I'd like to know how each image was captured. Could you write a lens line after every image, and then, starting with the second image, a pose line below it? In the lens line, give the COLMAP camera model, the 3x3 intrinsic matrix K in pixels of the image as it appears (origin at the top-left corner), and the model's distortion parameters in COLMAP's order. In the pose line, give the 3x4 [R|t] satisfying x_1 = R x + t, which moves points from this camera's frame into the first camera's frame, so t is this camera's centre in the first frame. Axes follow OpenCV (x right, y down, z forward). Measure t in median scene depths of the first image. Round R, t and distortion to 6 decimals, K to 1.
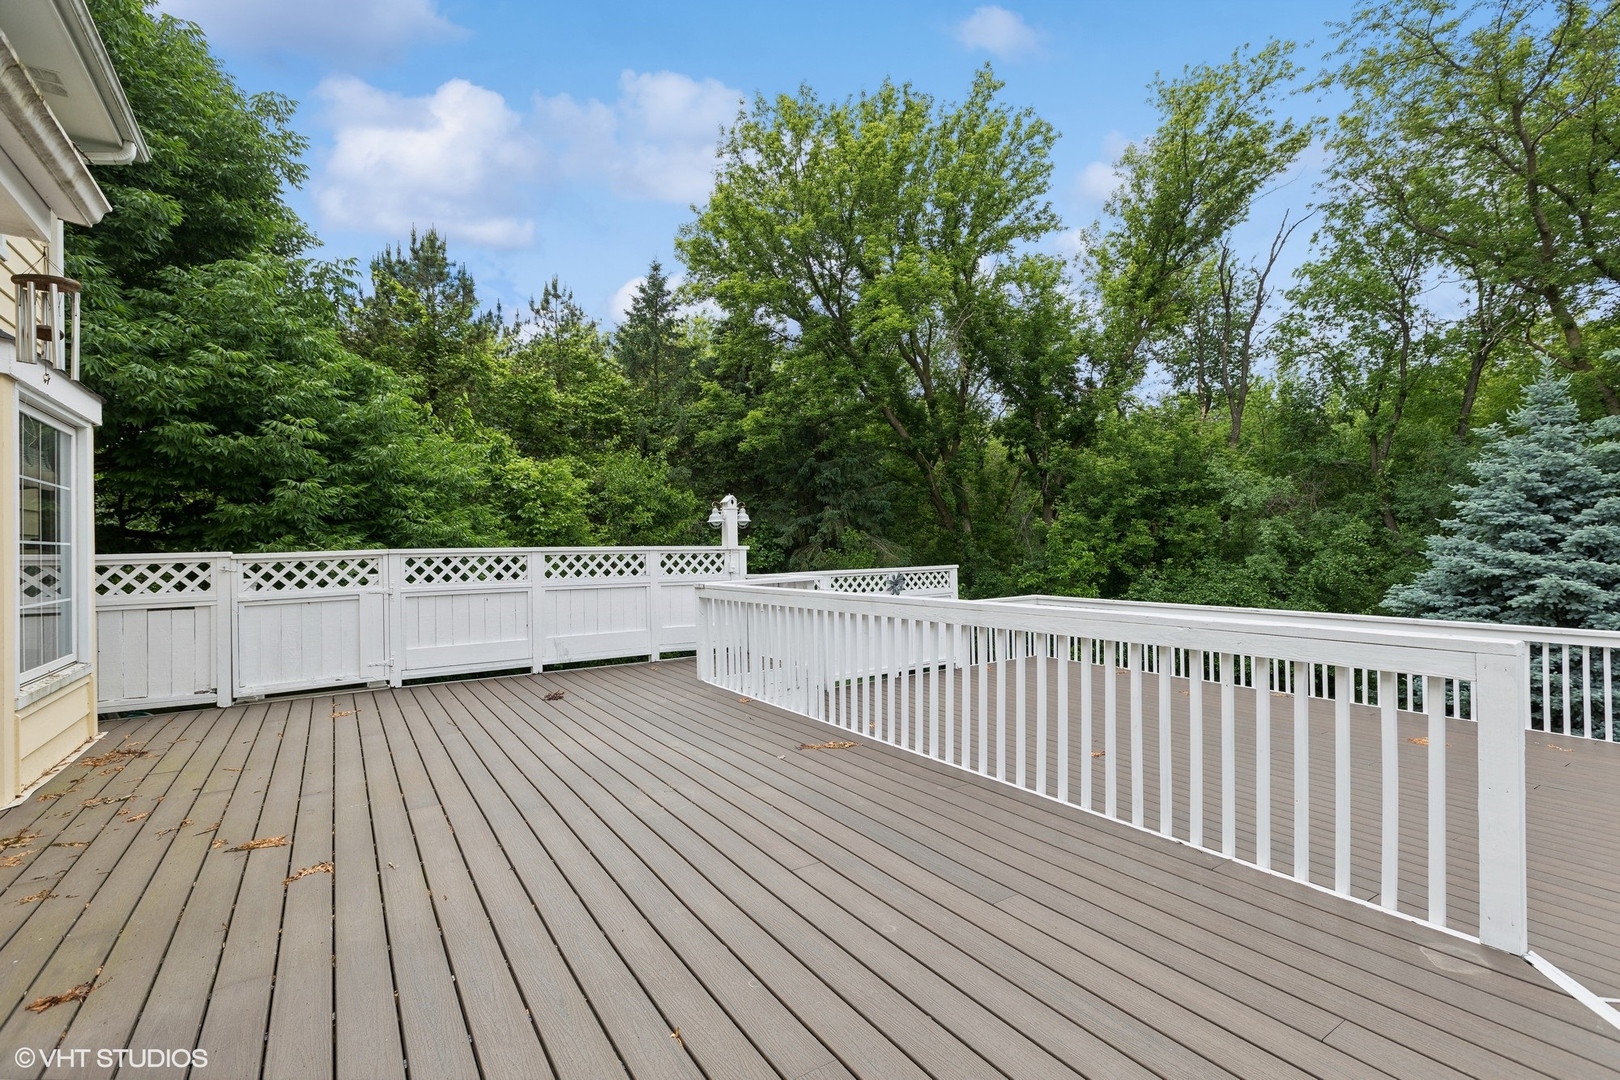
lens RADIAL K [[735.1, 0, 802.5], [0, 735.1, 542.4], [0, 0, 1]] dist [0.000854, -0.002127]
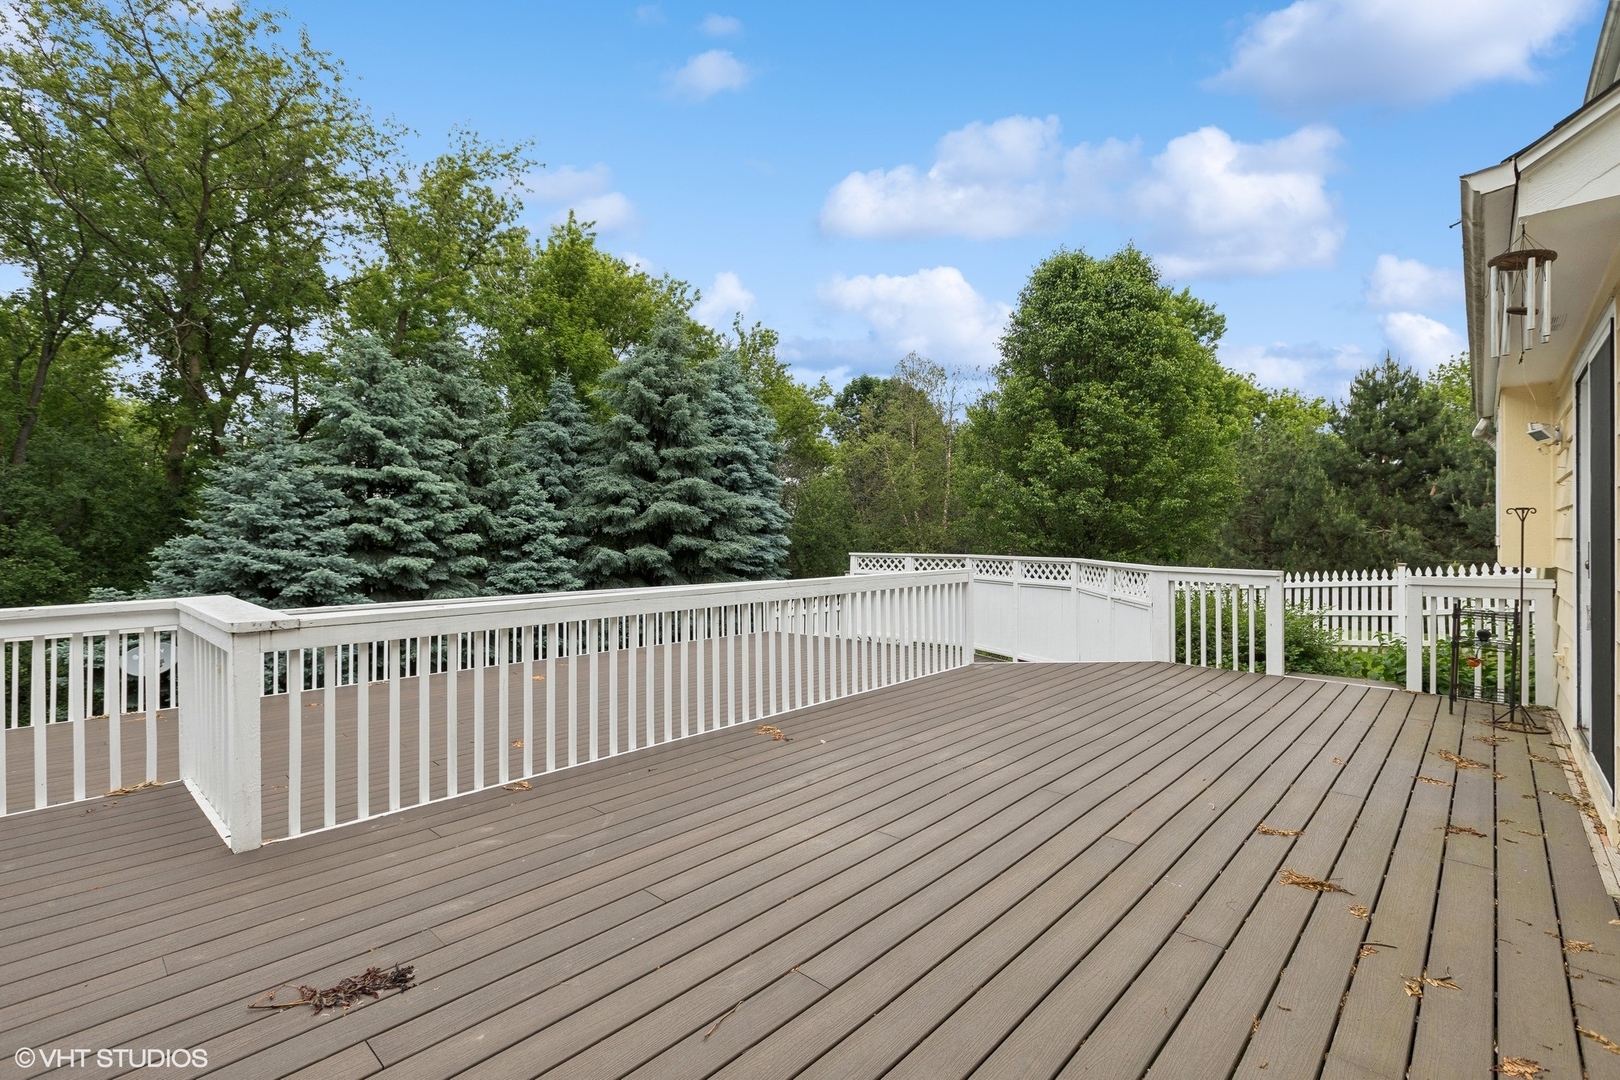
lens RADIAL K [[735.1, 0, 807.9], [0, 735.1, 539.2], [0, 0, 1]] dist [0.000854, -0.002127]
pose [[-0.248725, 0.009007, 0.968532, -0.933406], [0.001178, 0.999959, -0.008996, 0.017988], [-0.968573, -0.001097, -0.248725, 1.169782]]
